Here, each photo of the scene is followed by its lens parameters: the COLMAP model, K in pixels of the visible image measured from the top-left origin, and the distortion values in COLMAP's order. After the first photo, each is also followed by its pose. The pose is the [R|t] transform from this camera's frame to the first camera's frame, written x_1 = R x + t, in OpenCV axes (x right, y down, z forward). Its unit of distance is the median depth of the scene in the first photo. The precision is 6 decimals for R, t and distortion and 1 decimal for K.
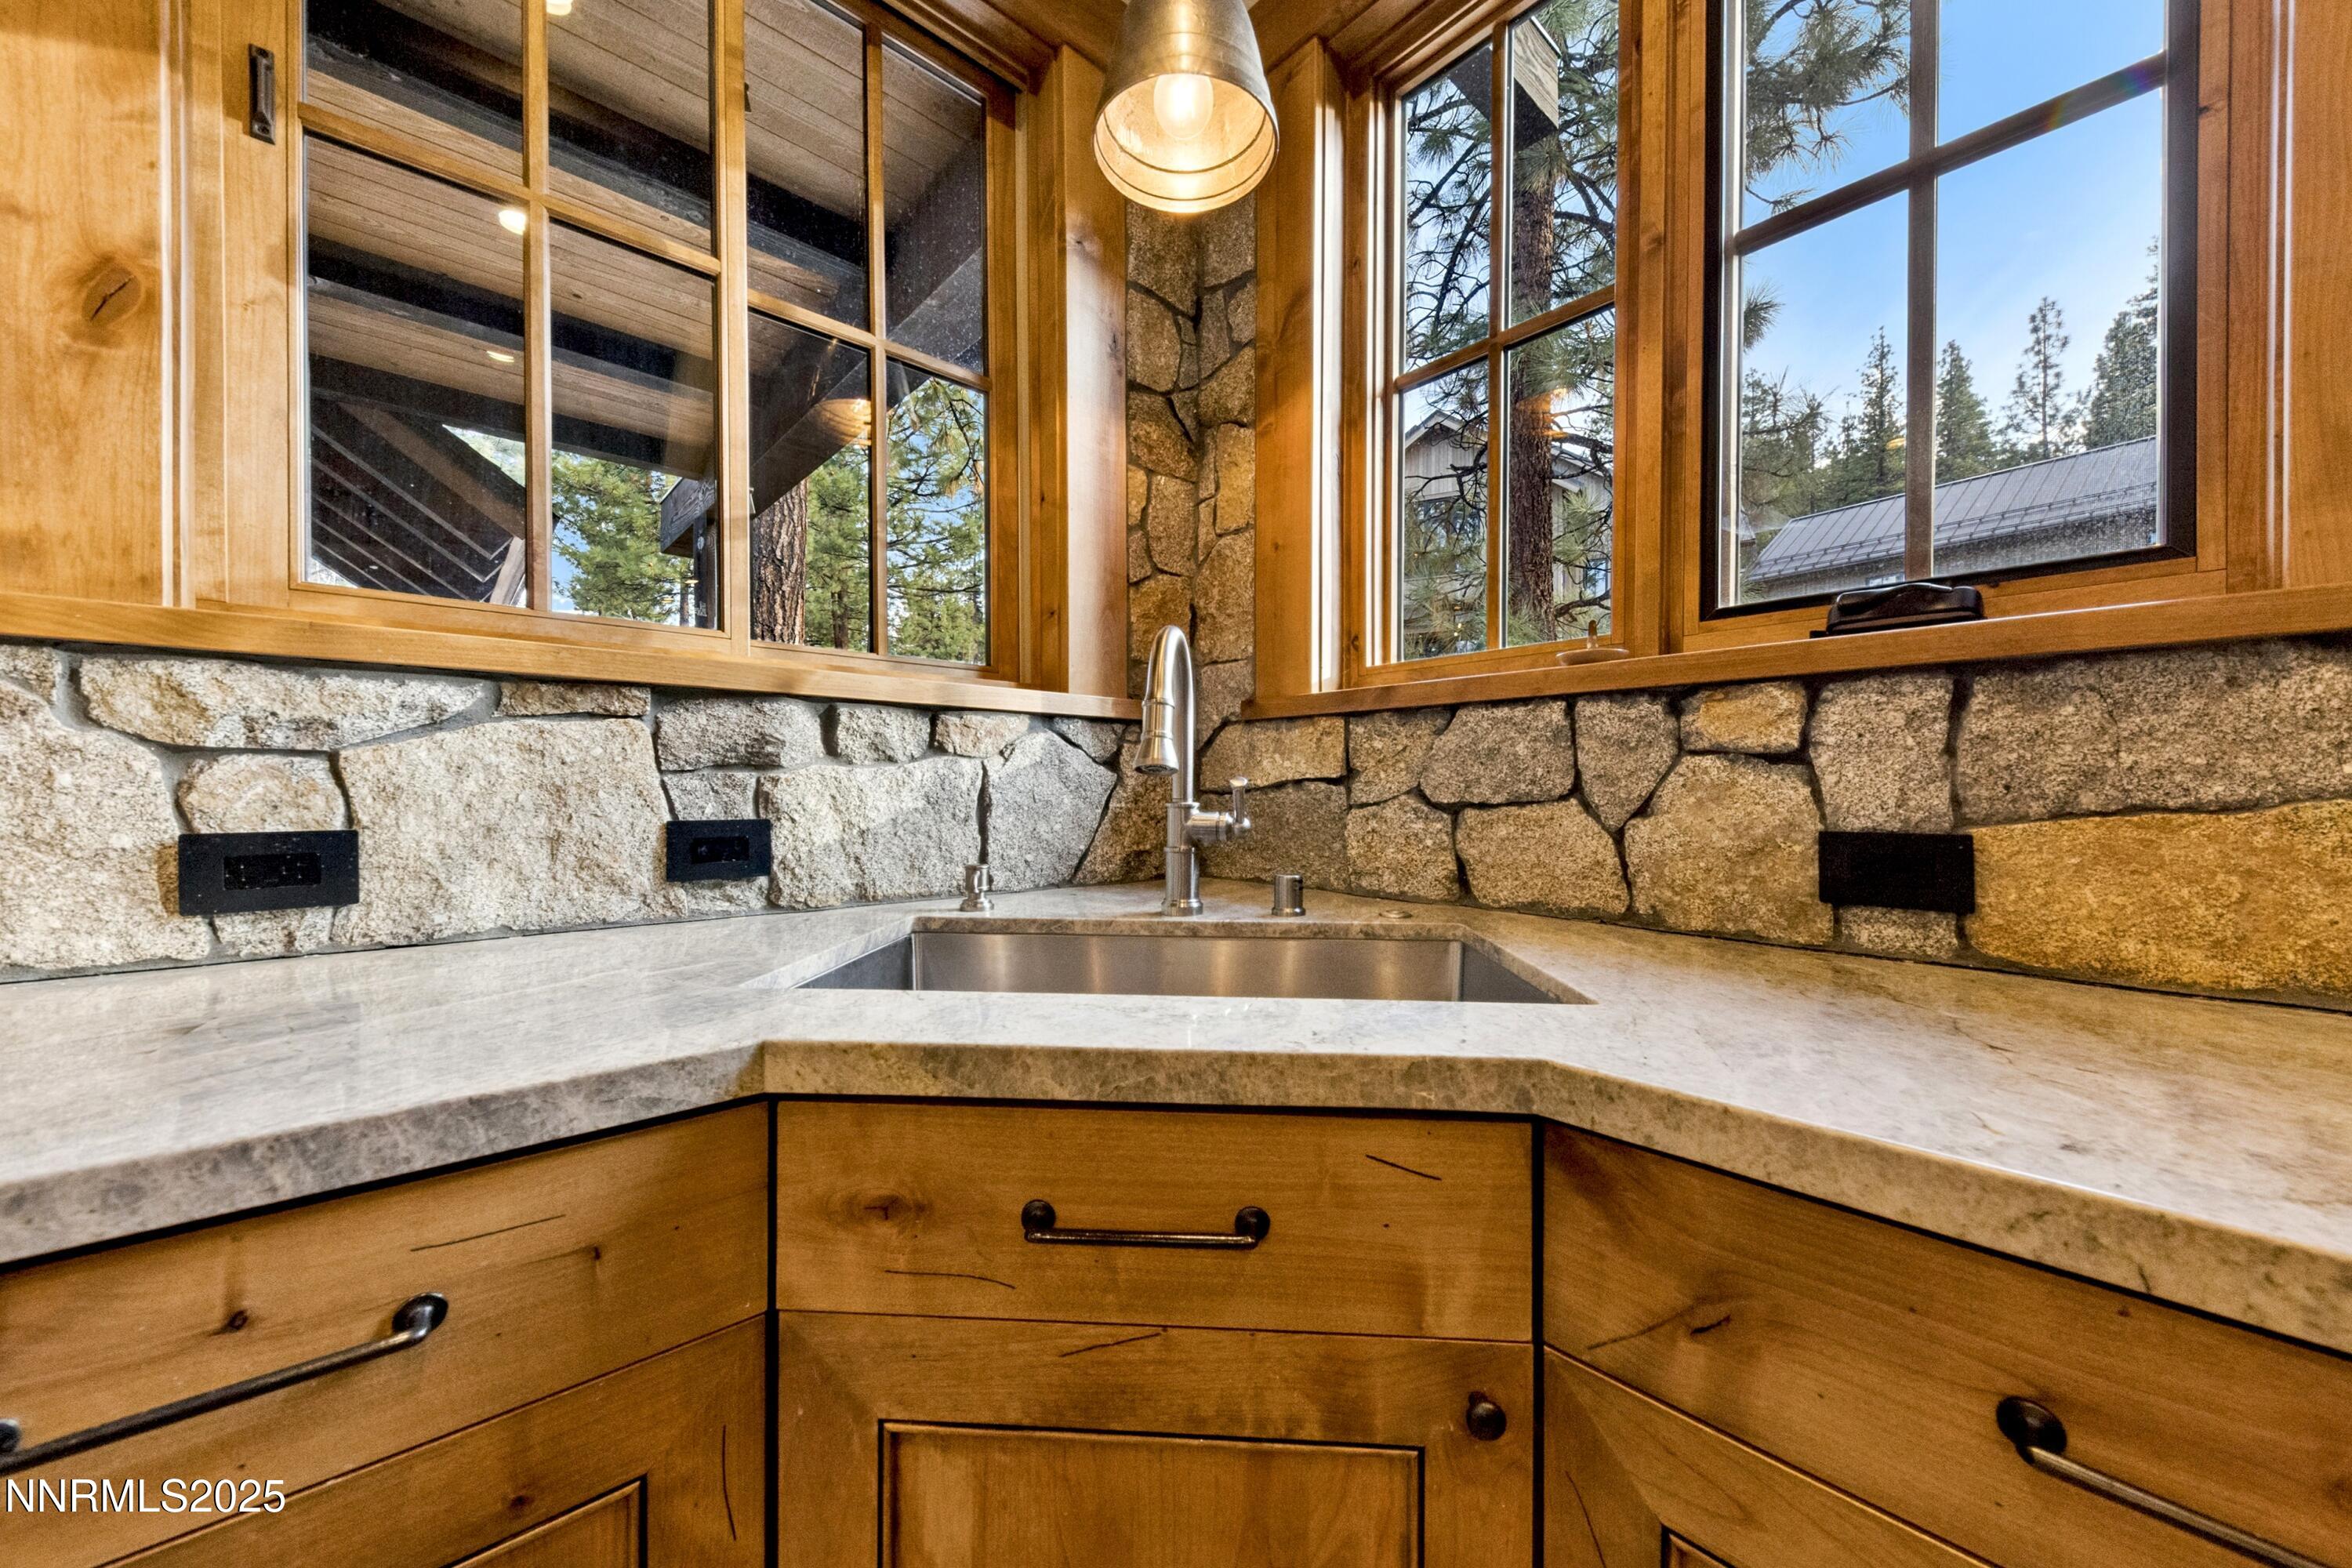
lens RADIAL K [[837.3, 0, 1175.5], [0, 837.3, 797.5], [0, 0, 1]] dist [0.005804, -0.000668]
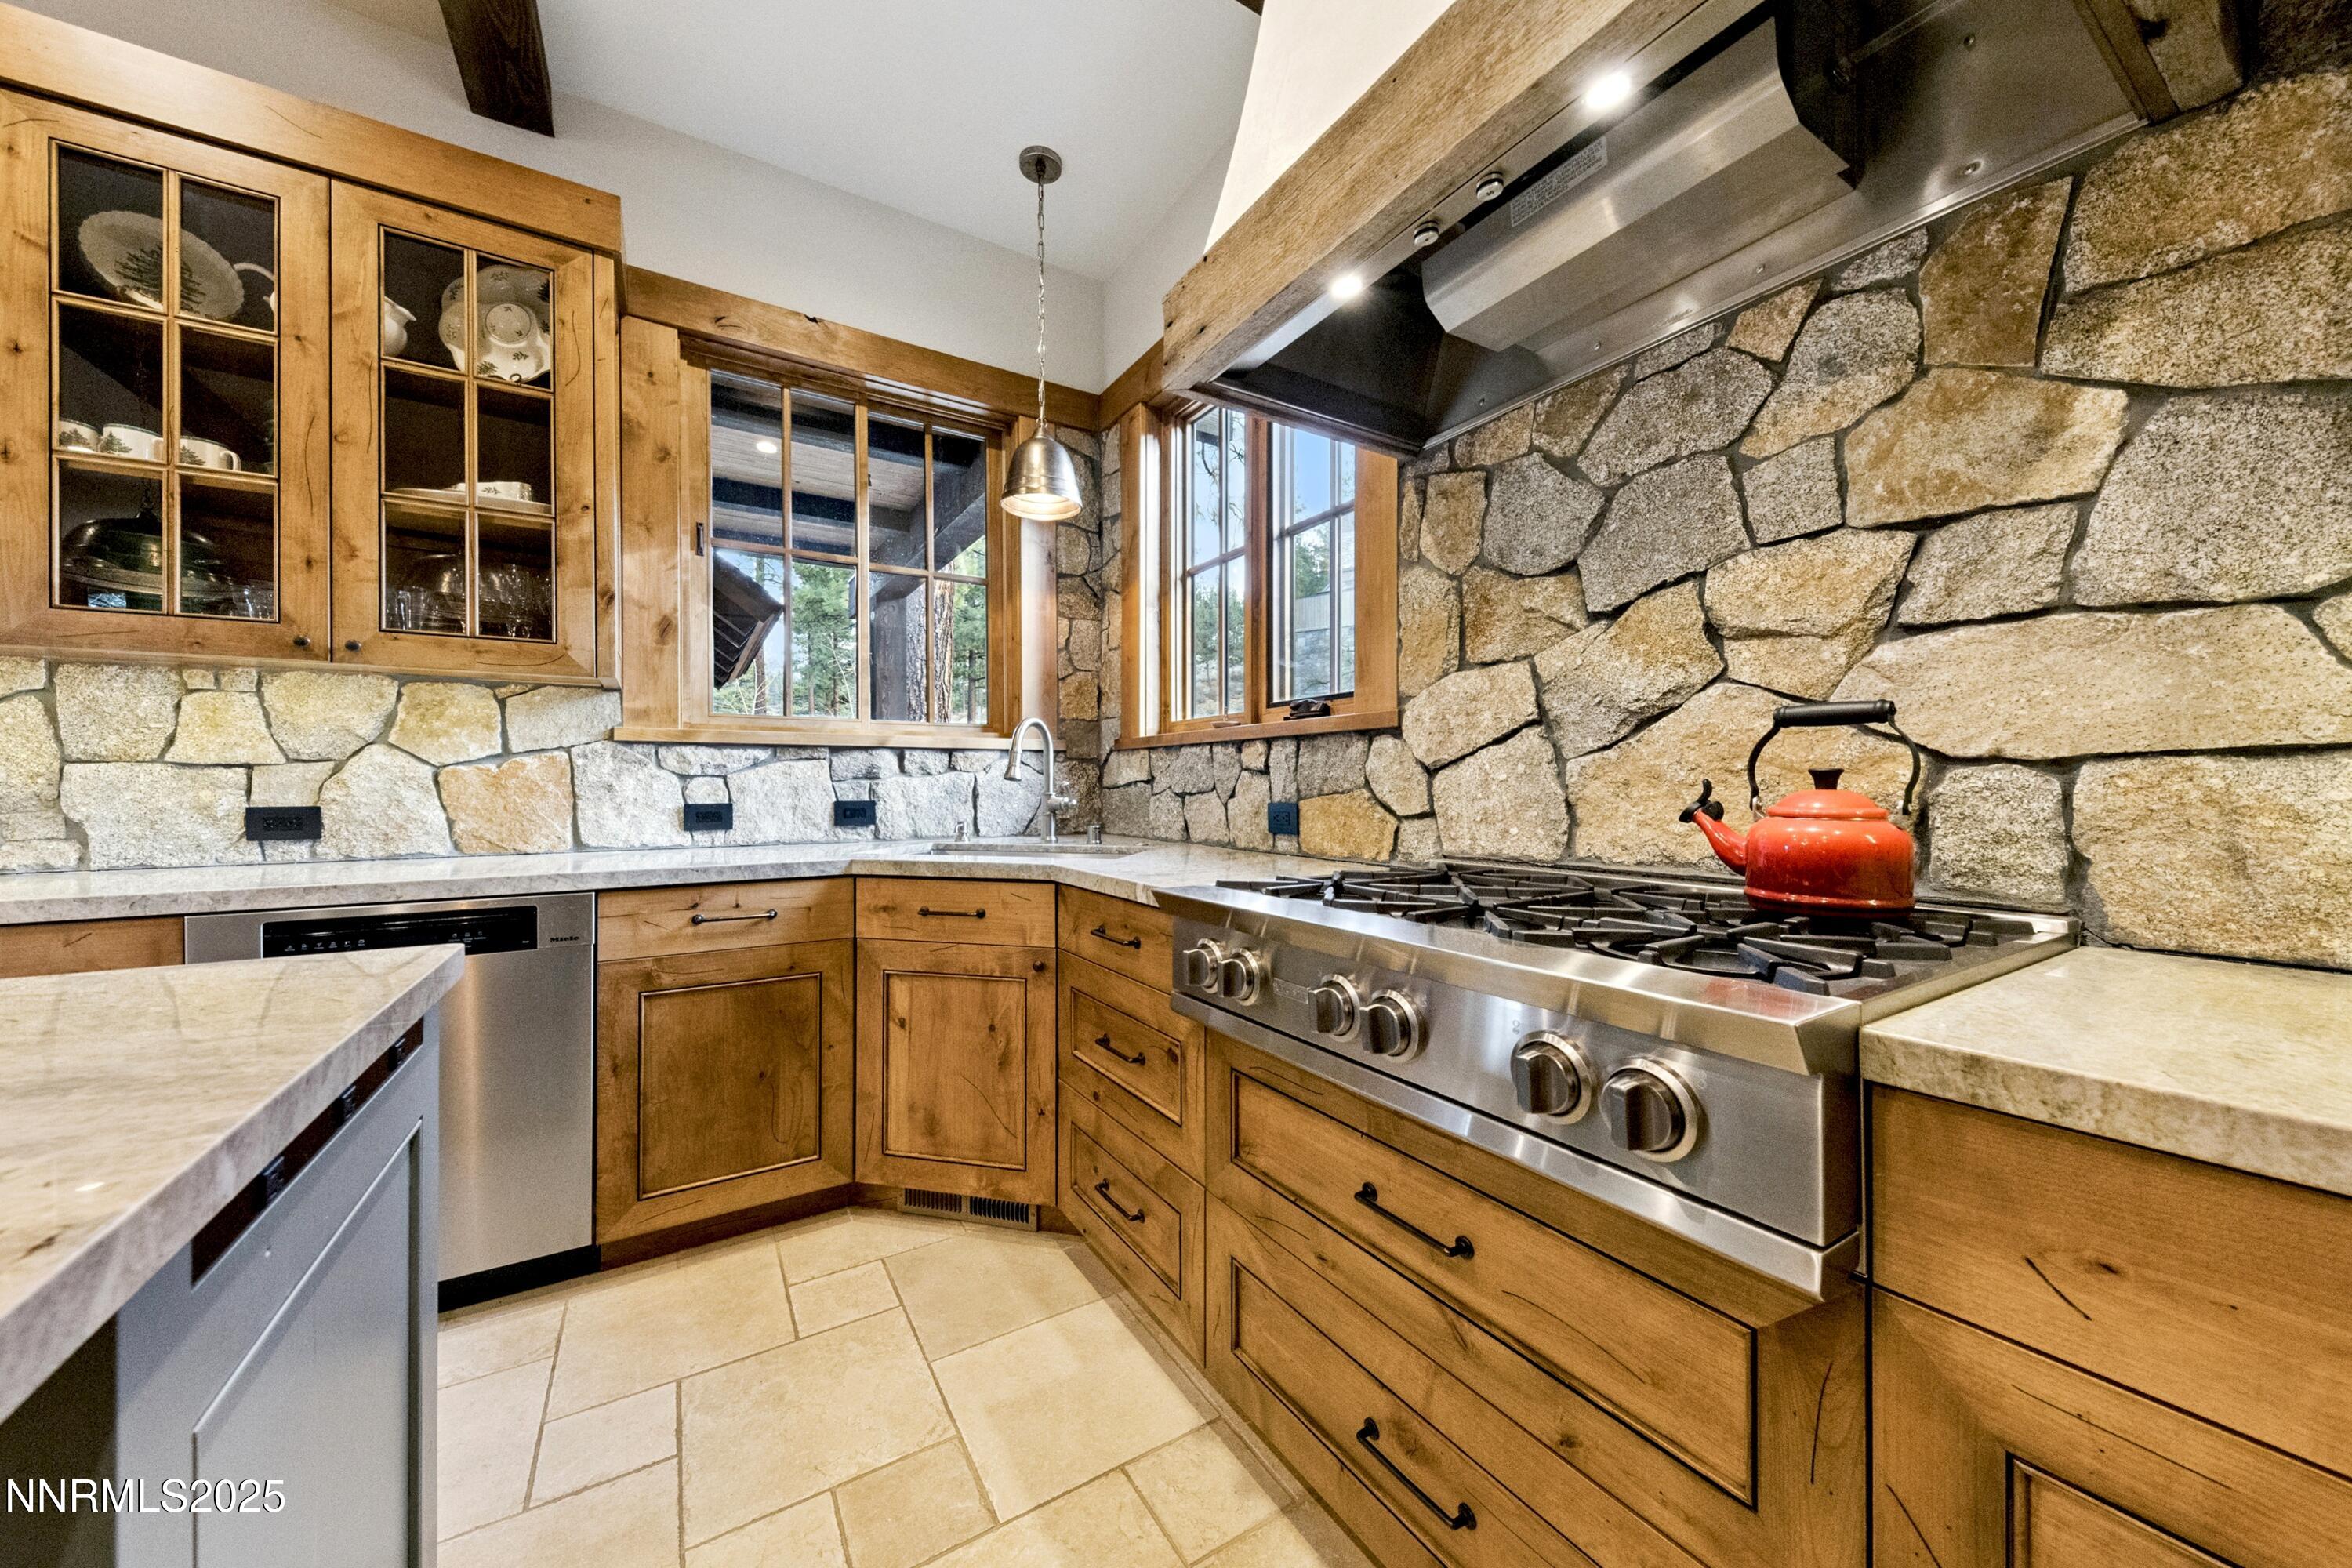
lens RADIAL K [[837.3, 0, 1181.6], [0, 837.3, 784.6], [0, 0, 1]] dist [0.005804, -0.000668]
pose [[0.983780, -0.006359, -0.179266, 0.817903], [0.004568, 0.999935, -0.010405, 0.009684], [0.179321, 0.009417, 0.983746, -1.207847]]
